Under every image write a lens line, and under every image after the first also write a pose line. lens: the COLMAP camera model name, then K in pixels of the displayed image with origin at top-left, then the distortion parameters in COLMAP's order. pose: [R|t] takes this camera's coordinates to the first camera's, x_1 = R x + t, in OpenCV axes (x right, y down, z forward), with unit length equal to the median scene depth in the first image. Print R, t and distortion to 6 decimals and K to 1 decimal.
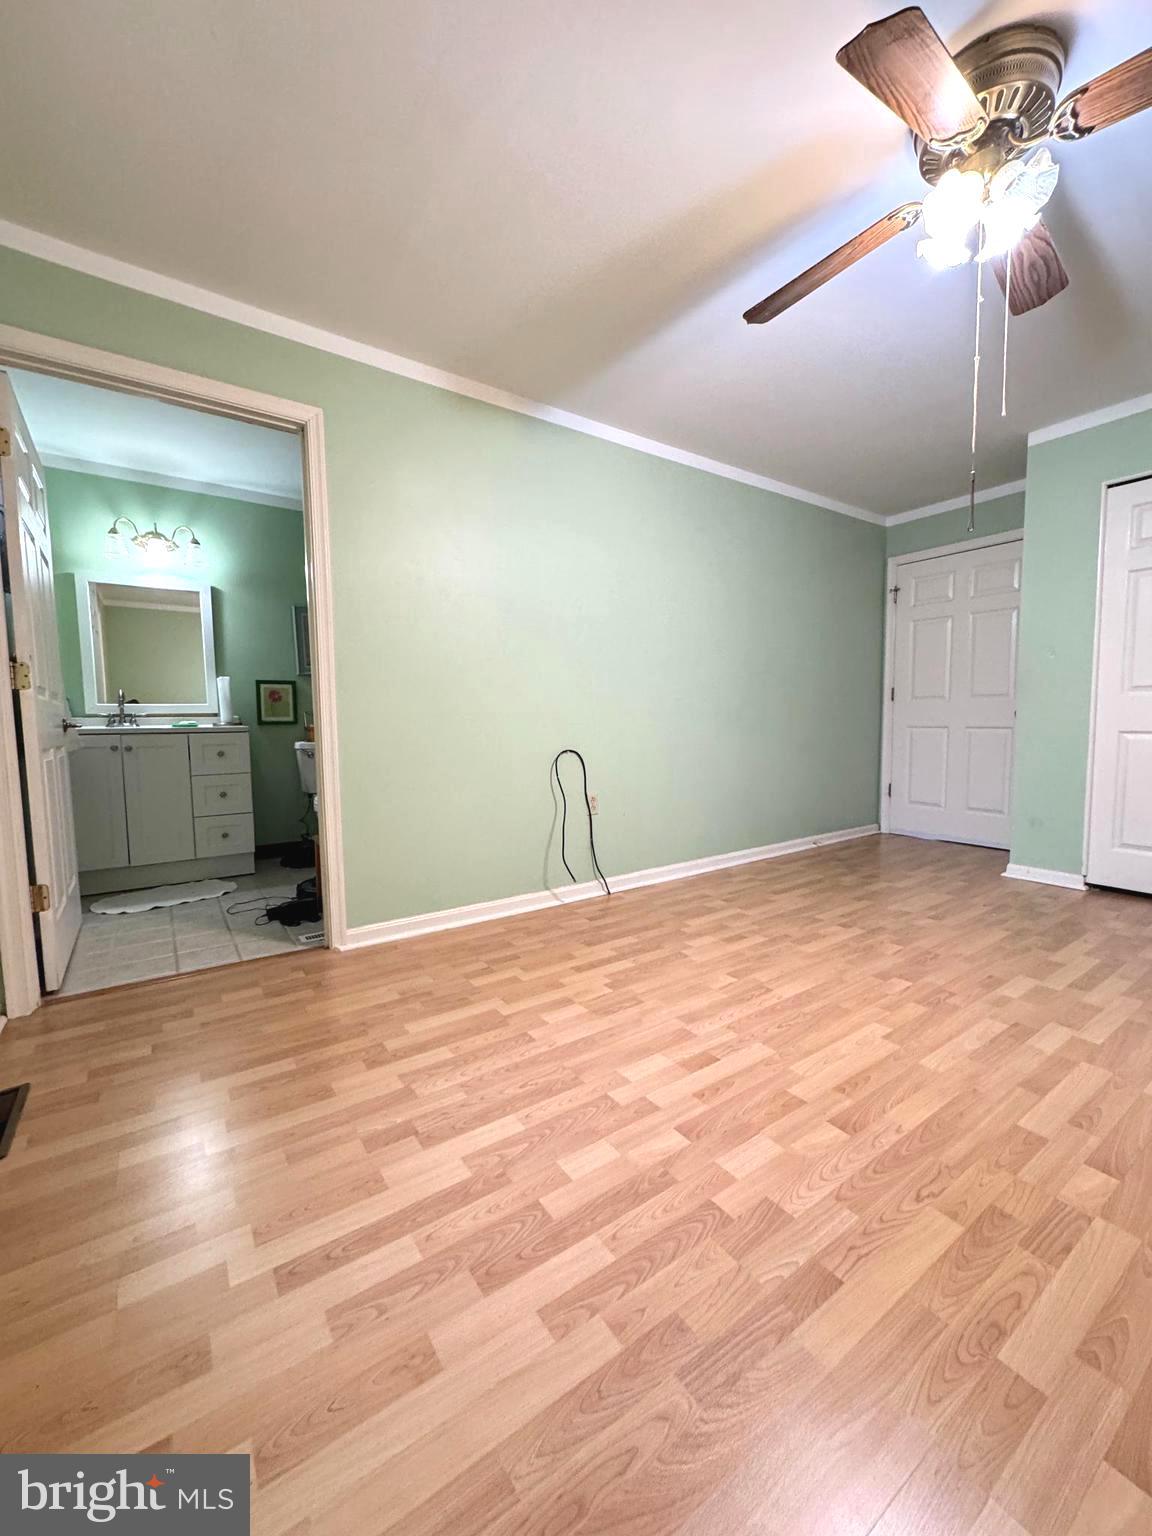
lens RADIAL K [[611.5, 0, 575.7], [0, 611.5, 765.5], [0, 0, 1]] dist [-0.001010, -0.000430]
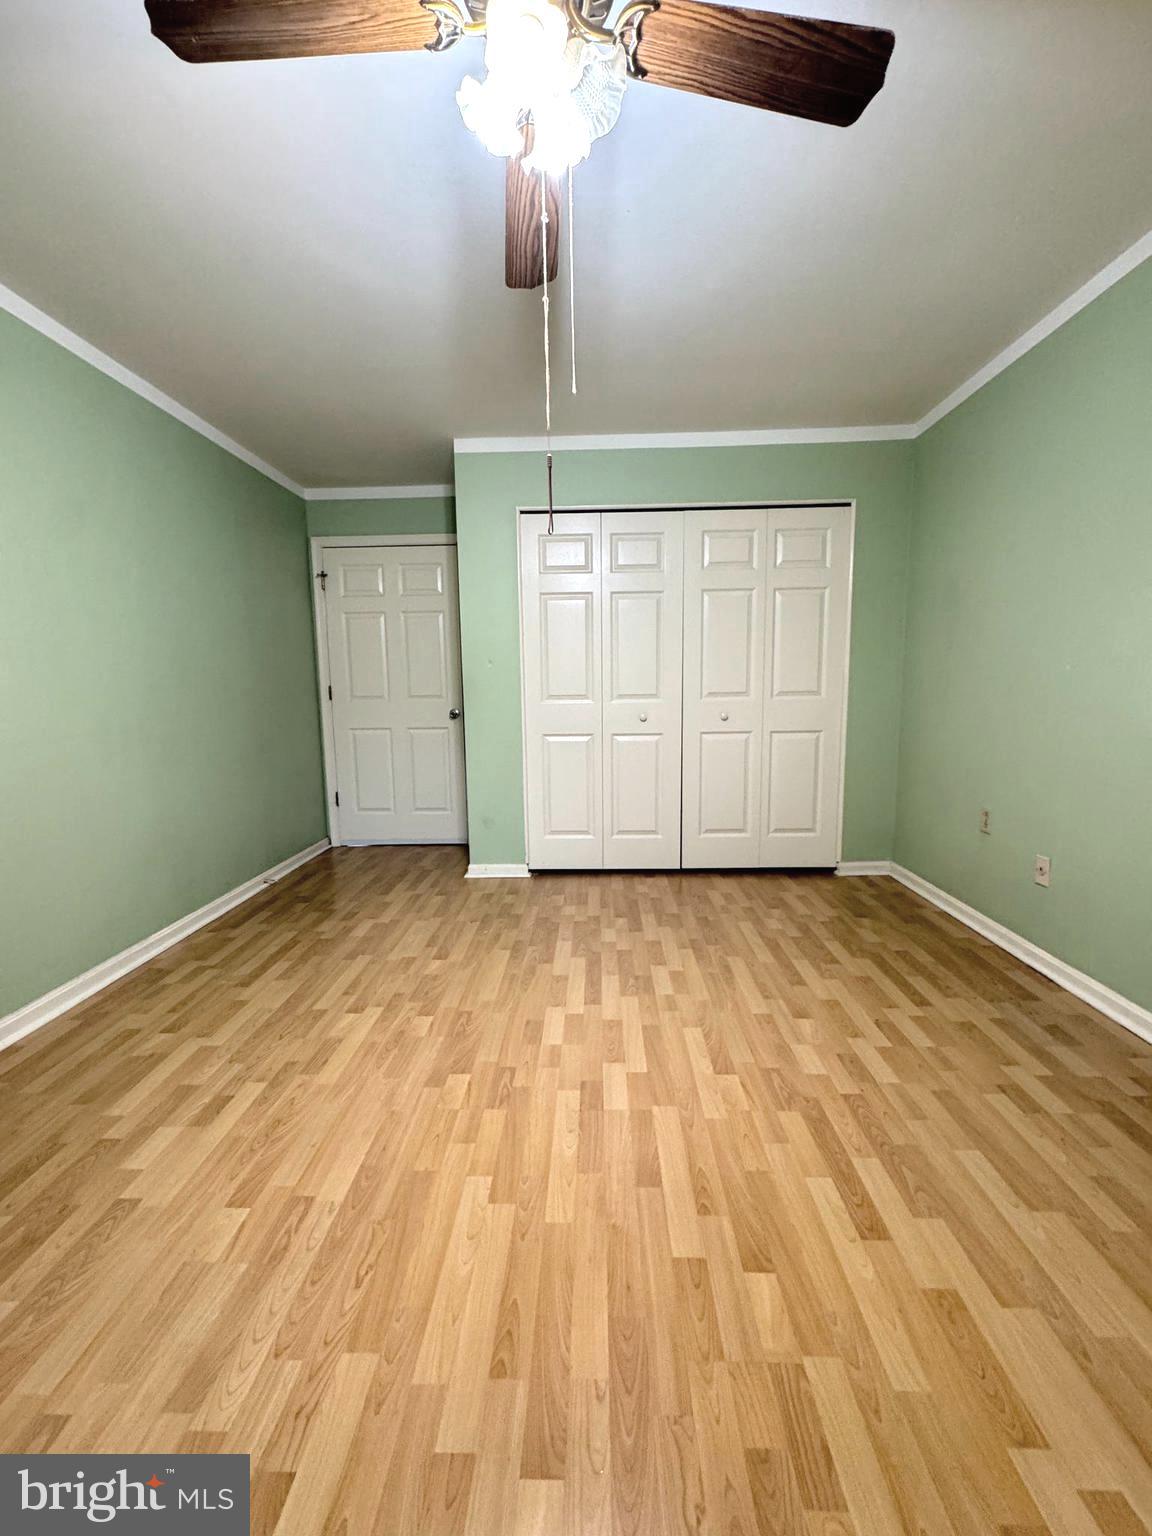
lens RADIAL K [[611.5, 0, 579.9], [0, 611.5, 765.8], [0, 0, 1]] dist [-0.001010, -0.000430]
pose [[0.594105, -0.100566, 0.798076, 0.017459], [0.070790, 0.994841, 0.072663, -0.093070], [-0.801267, 0.013327, 0.598159, 0.322167]]
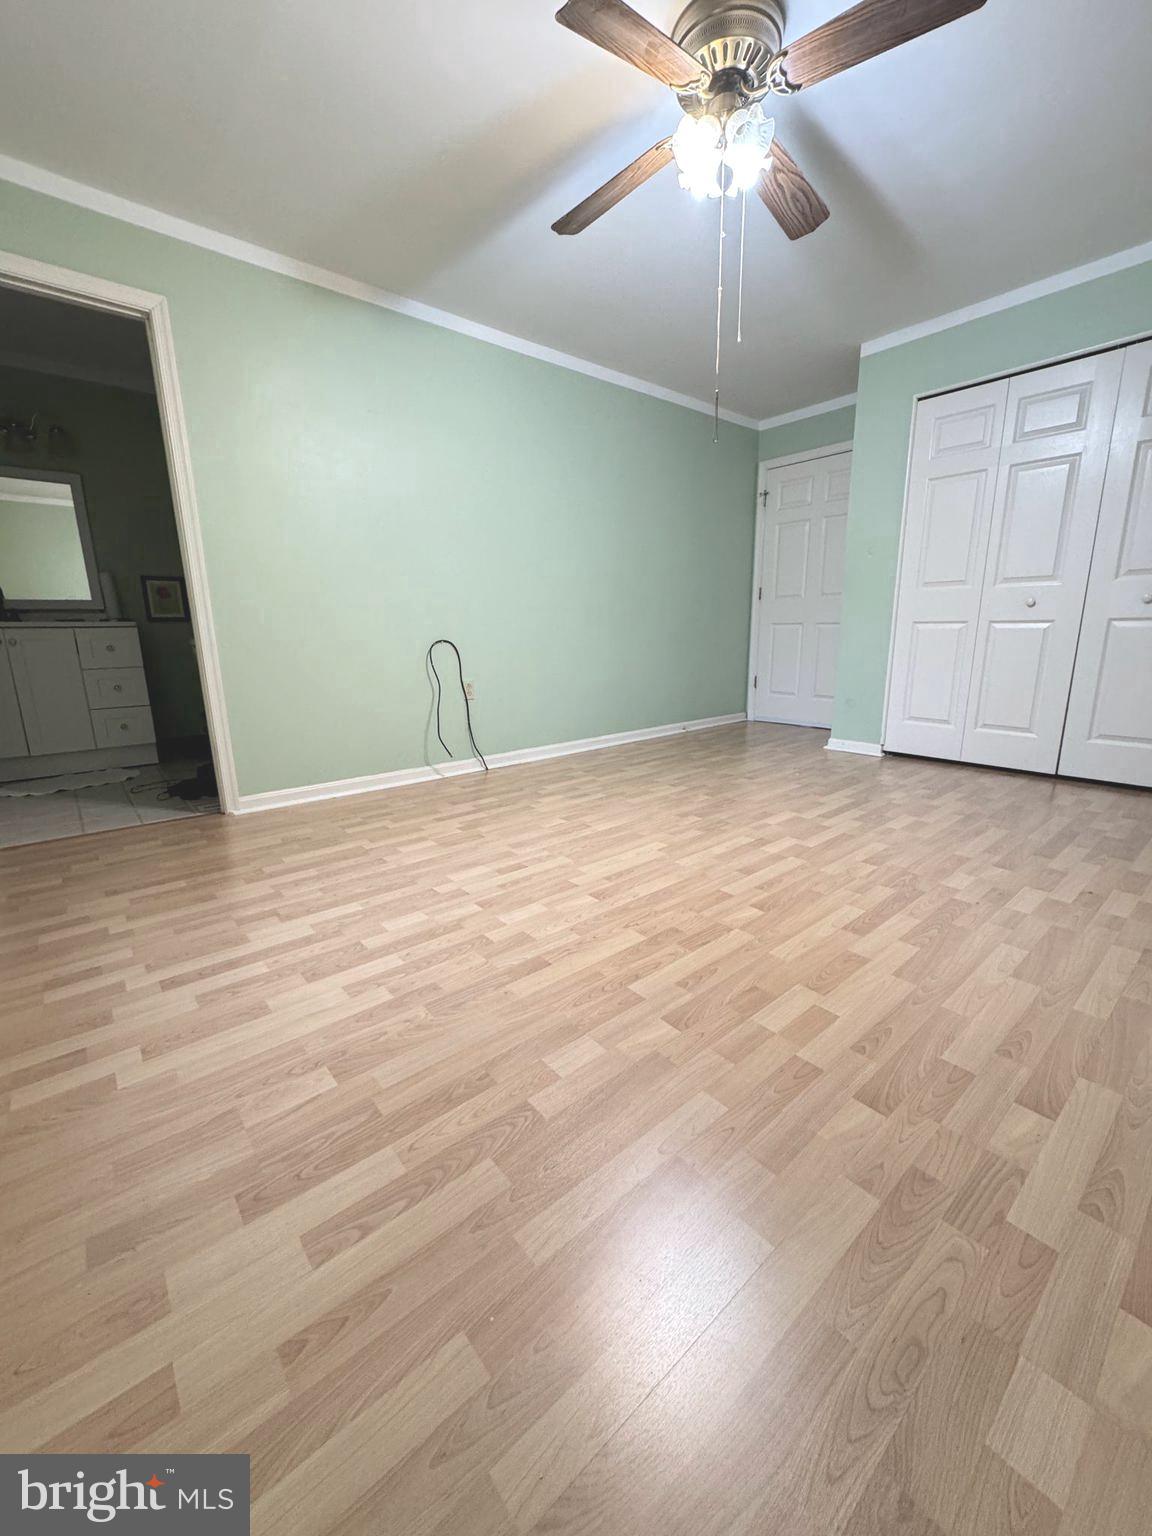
lens RADIAL K [[611.5, 0, 576.0], [0, 611.5, 766.1], [0, 0, 1]] dist [-0.001010, -0.000430]
pose [[0.995253, -0.024371, 0.094222, 0.146093], [0.010578, 0.989491, 0.144204, 0.053123], [-0.096746, -0.142522, 0.985052, -0.178848]]
